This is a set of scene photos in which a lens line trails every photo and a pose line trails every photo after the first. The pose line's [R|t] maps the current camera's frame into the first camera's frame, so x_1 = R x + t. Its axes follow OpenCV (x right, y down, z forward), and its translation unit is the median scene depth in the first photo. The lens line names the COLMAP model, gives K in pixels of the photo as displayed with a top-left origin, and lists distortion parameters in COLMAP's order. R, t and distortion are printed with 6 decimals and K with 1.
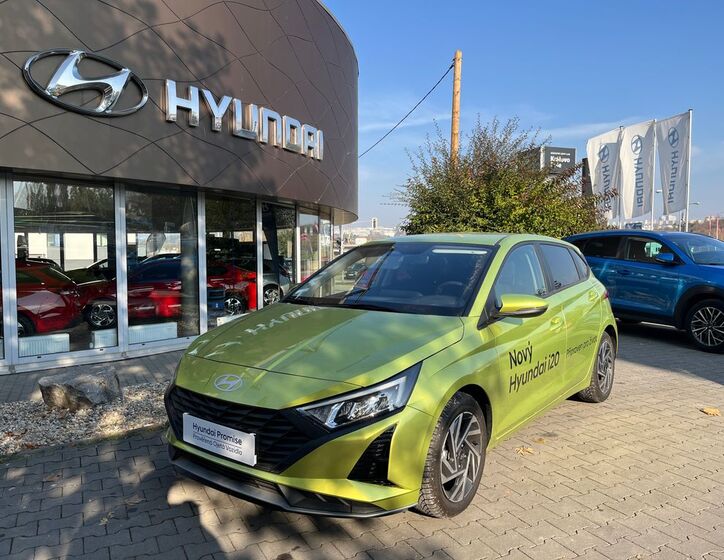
lens RADIAL K [[587.3, 0, 360.7], [0, 587.3, 255.9], [0, 0, 1]] dist [-0.000262, -0.000464]
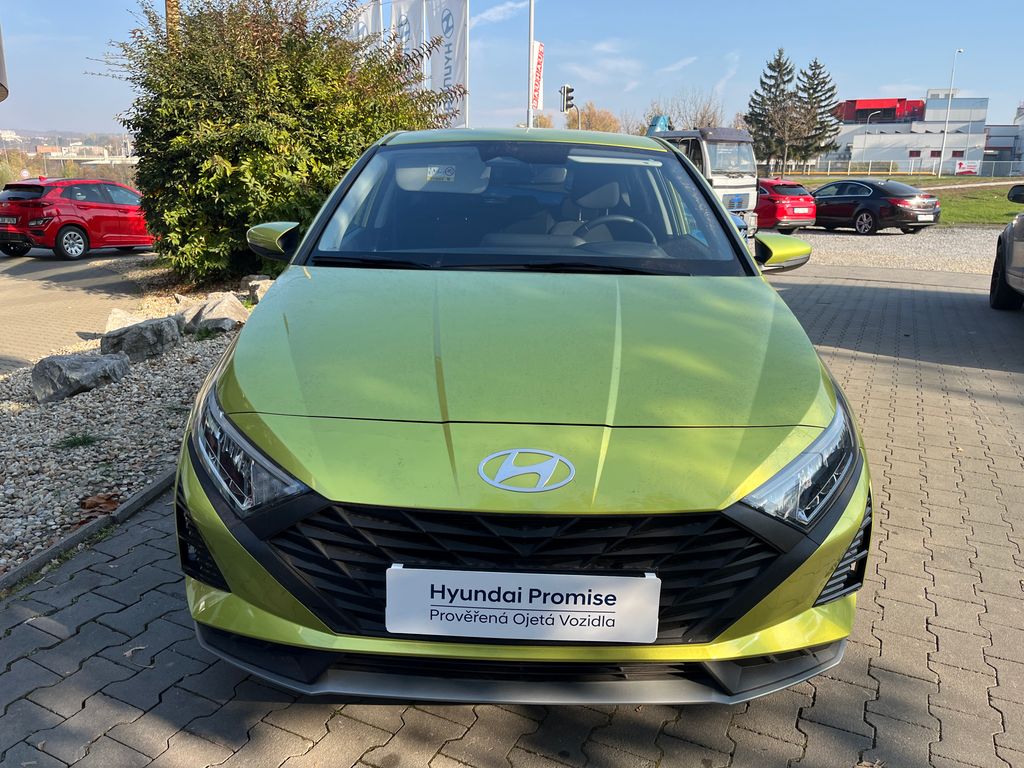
lens RADIAL K [[789.9, 0, 512.0], [0, 789.9, 384.0], [0, 0, 1]] dist [0.004531, 0.000473]
pose [[0.782104, -0.130583, 0.609312, -0.531828], [-0.022911, 0.971110, 0.237529, 0.029663], [-0.622726, -0.199732, 0.756518, 0.584977]]
